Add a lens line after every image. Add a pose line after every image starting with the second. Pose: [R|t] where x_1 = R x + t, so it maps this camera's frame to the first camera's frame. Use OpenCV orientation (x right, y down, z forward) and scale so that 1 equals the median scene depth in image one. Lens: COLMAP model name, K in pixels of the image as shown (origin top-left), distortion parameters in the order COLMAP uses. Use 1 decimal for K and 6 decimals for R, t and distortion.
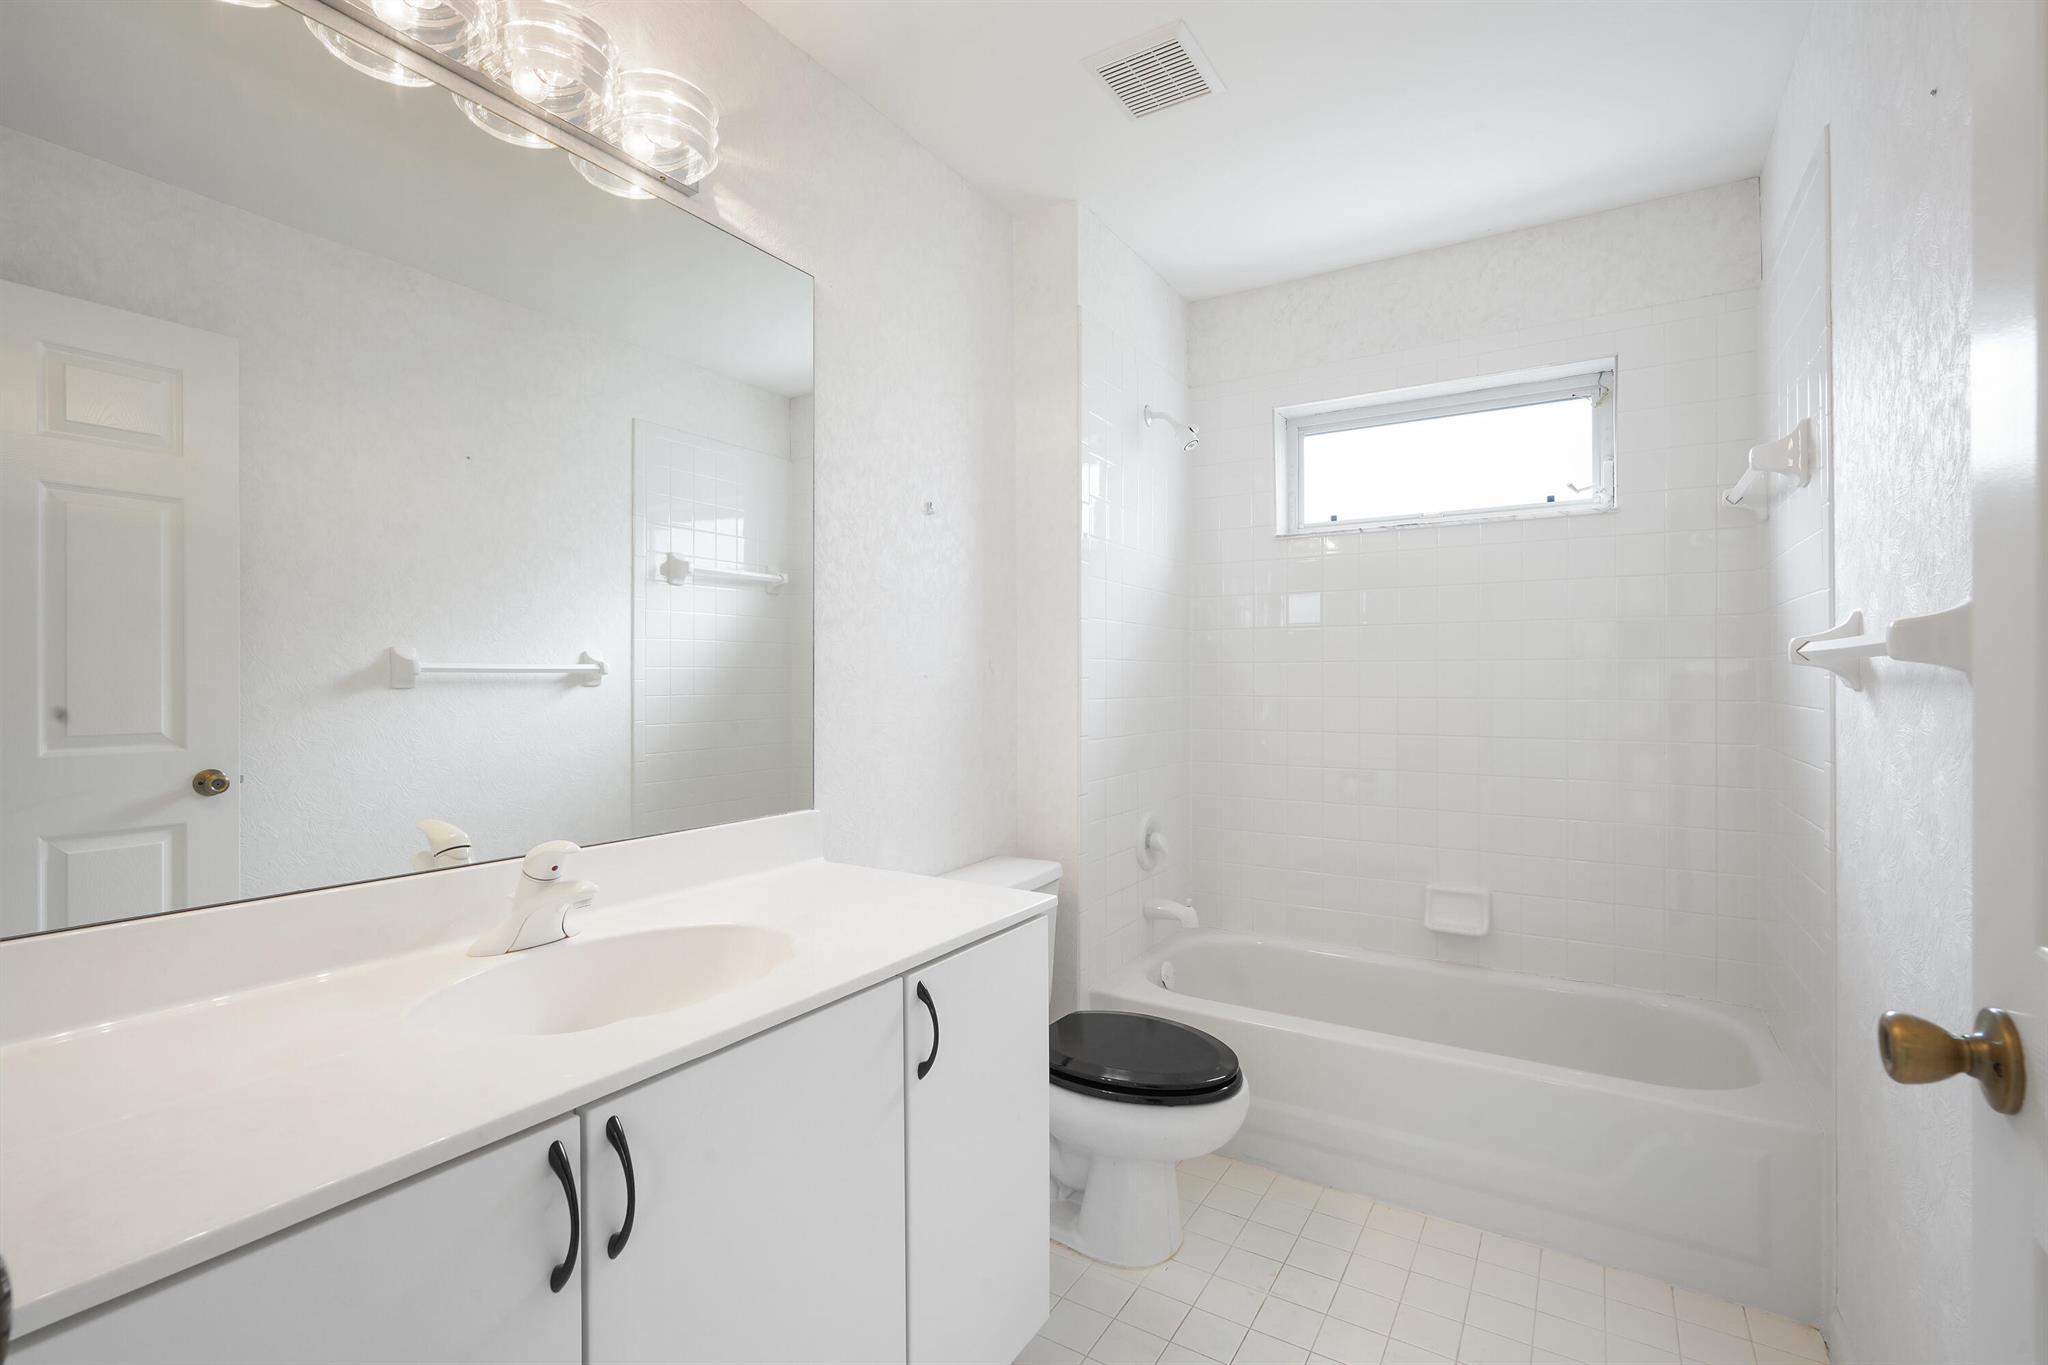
lens RADIAL K [[945.2, 0, 963.0], [0, 945.2, 690.1], [0, 0, 1]] dist [-0.003777, -0.000376]
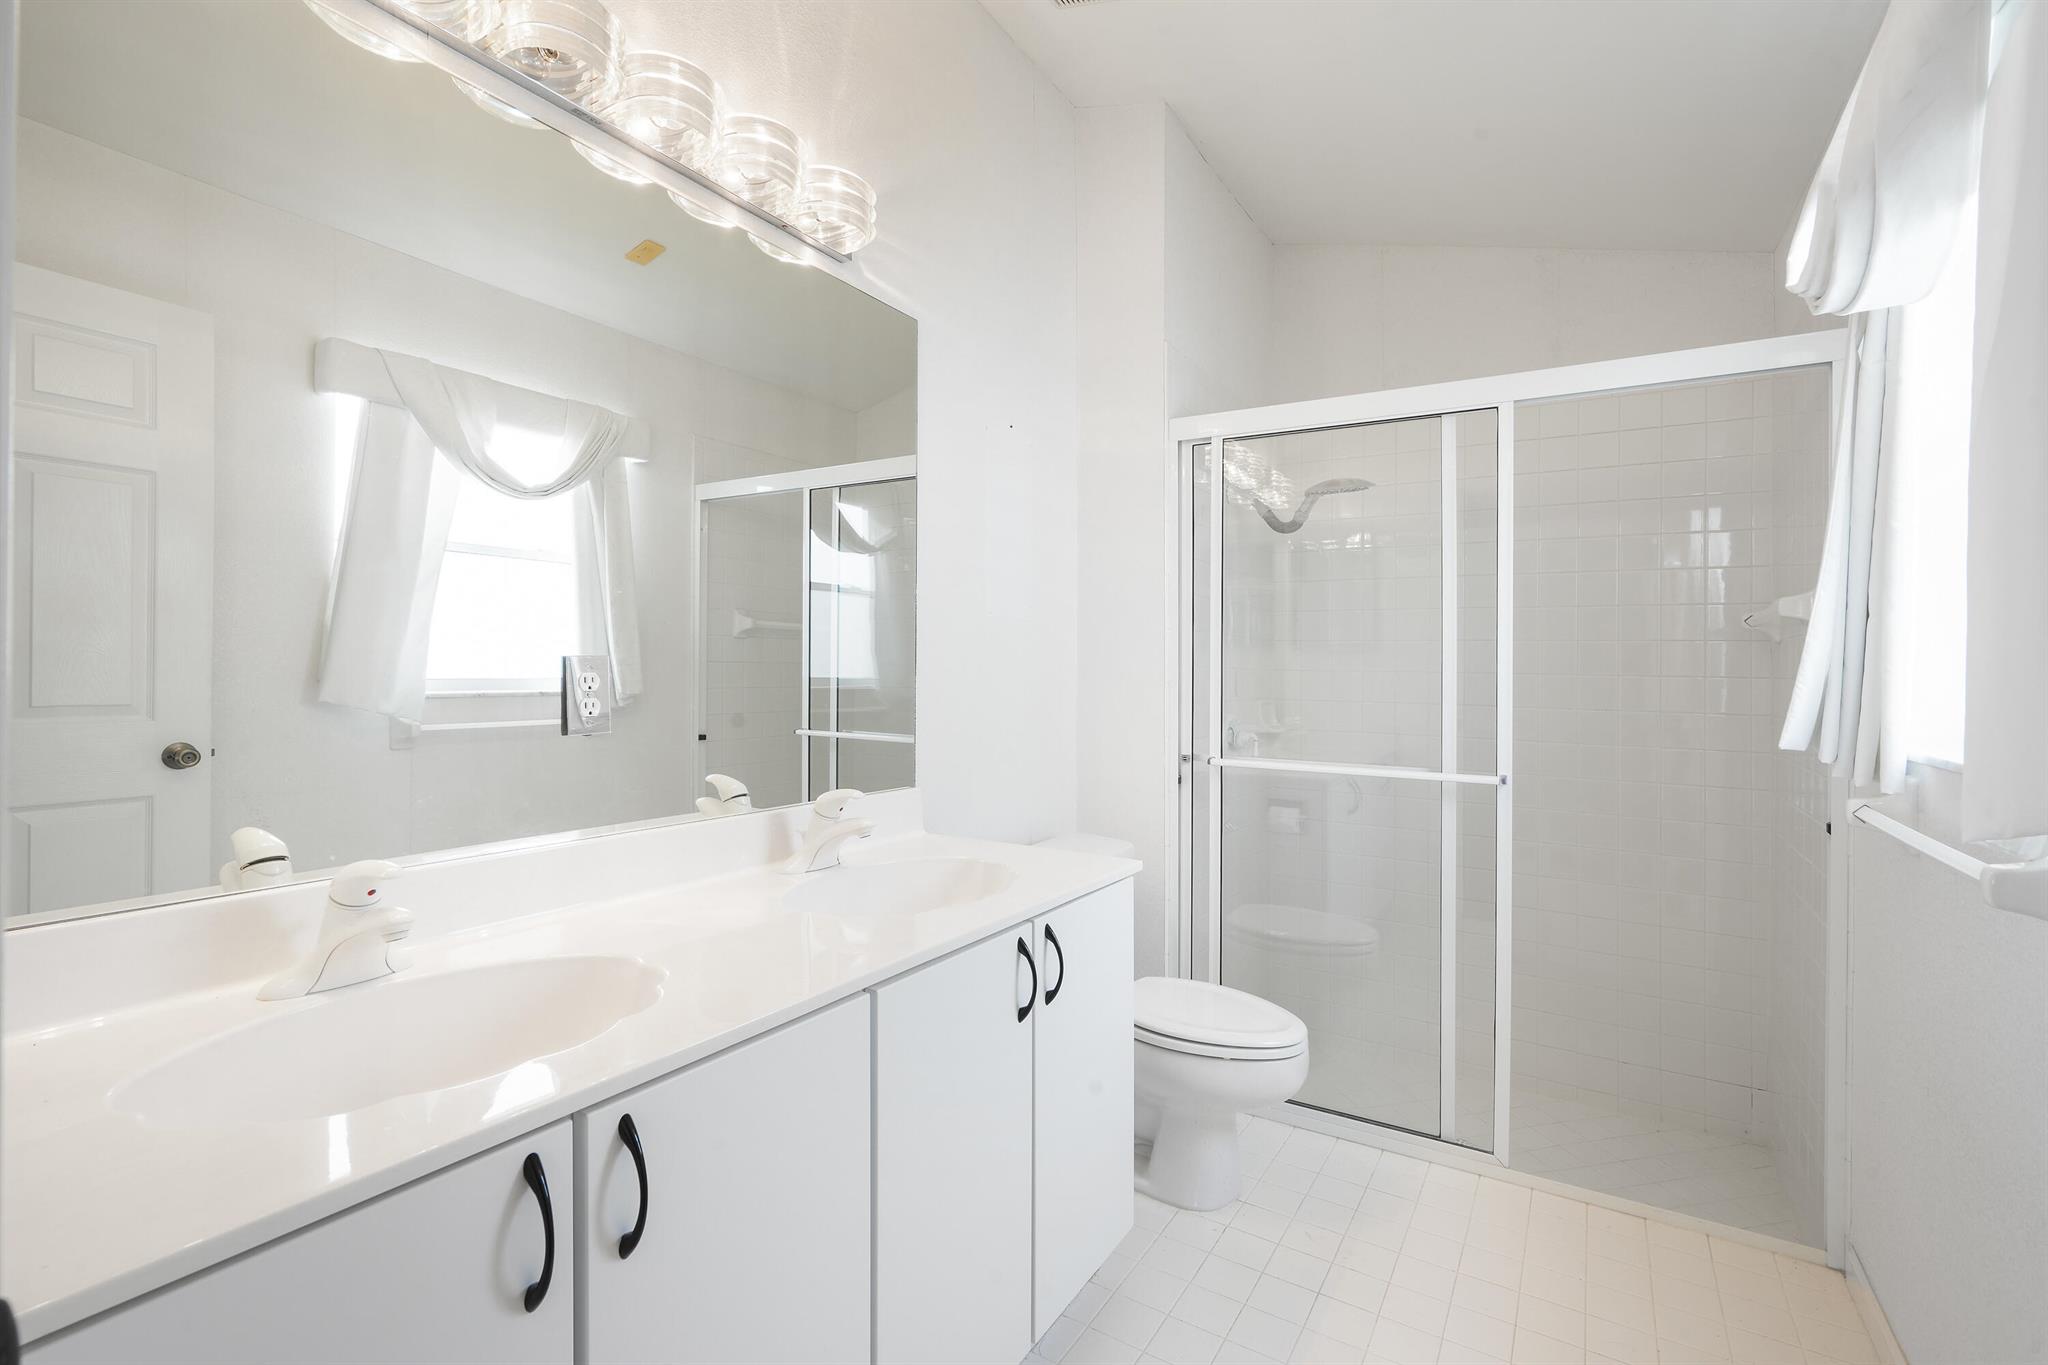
lens RADIAL K [[949.9, 0, 1015.9], [0, 949.9, 682.8], [0, 0, 1]] dist [-0.001074, 0.000616]
pose [[0.998951, 0.003156, 0.045690, -0.106649], [-0.003047, 0.999992, -0.002456, 0.001817], [-0.045697, 0.002314, 0.998953, -0.158307]]
